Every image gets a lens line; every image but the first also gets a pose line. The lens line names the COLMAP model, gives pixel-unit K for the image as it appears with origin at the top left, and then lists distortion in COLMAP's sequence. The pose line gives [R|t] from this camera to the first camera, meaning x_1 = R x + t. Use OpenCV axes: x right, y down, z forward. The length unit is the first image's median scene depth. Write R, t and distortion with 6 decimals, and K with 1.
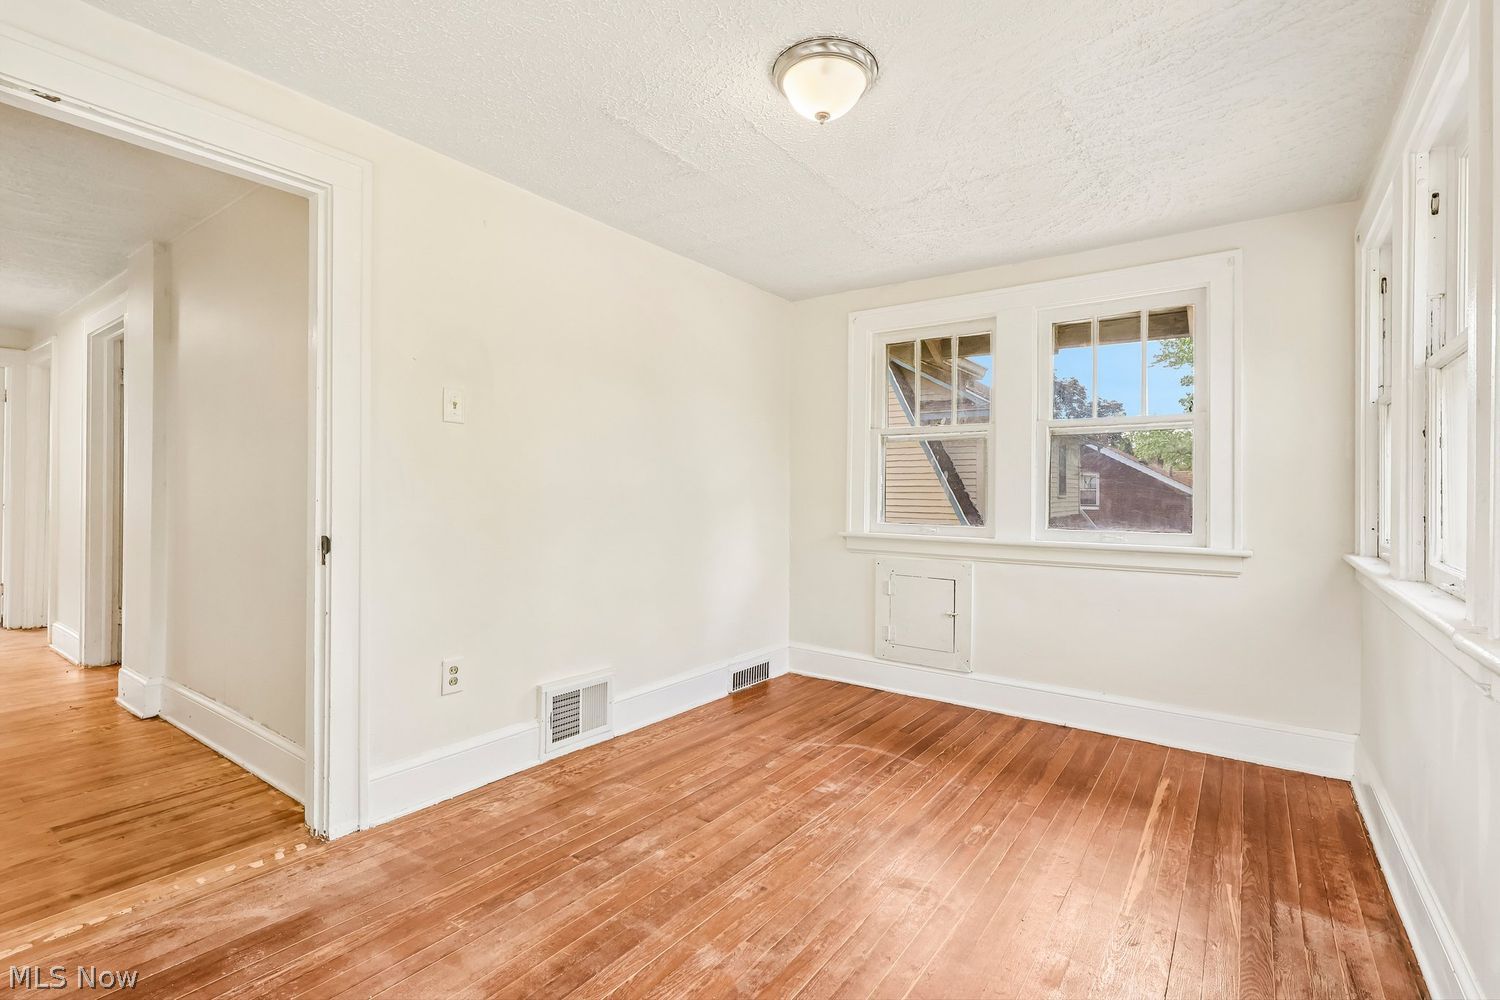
lens RADIAL K [[692.0, 0, 740.7], [0, 692.0, 493.5], [0, 0, 1]] dist [-0.008724, 0.001670]
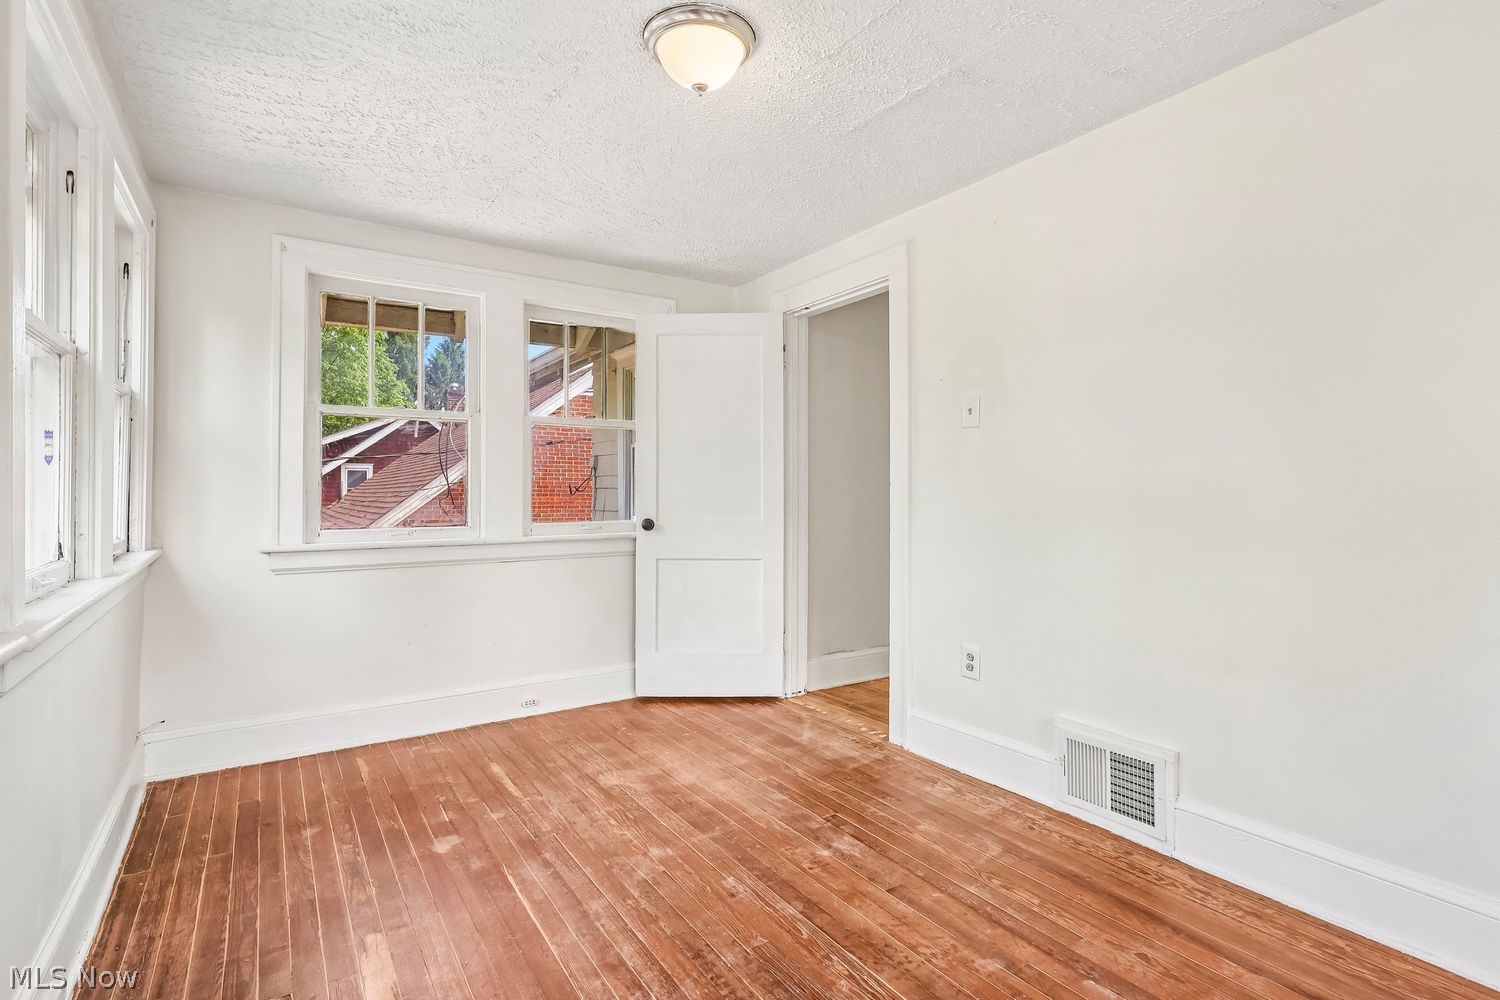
lens RADIAL K [[717.5, 0, 737.5], [0, 717.5, 483.7], [0, 0, 1]] dist [-0.001646, 0.000585]
pose [[-0.348752, -0.020339, -0.936994, 0.714604], [-0.002485, 0.999781, -0.020776, 0.009237], [0.937212, -0.004918, -0.348726, 0.983470]]
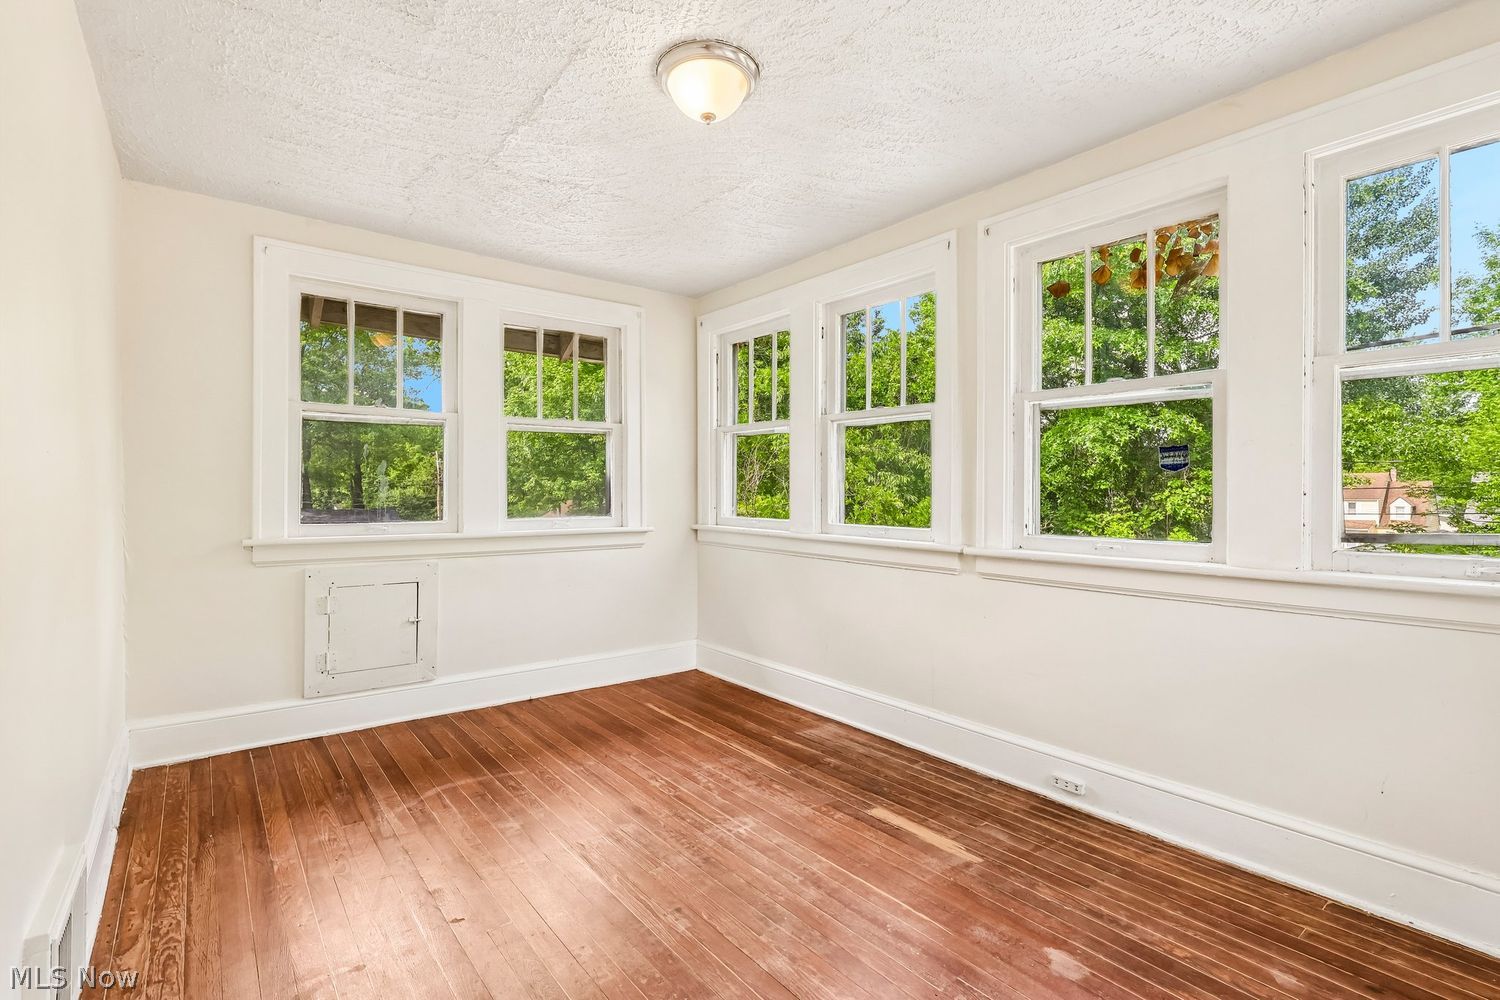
lens RADIAL K [[692.0, 0, 740.7], [0, 692.0, 493.5], [0, 0, 1]] dist [-0.008724, 0.001670]
pose [[0.265928, -0.012462, 0.963912, -0.608052], [-0.001964, 0.999907, 0.013469, -0.004245], [-0.963991, -0.005475, 0.265879, 0.485593]]
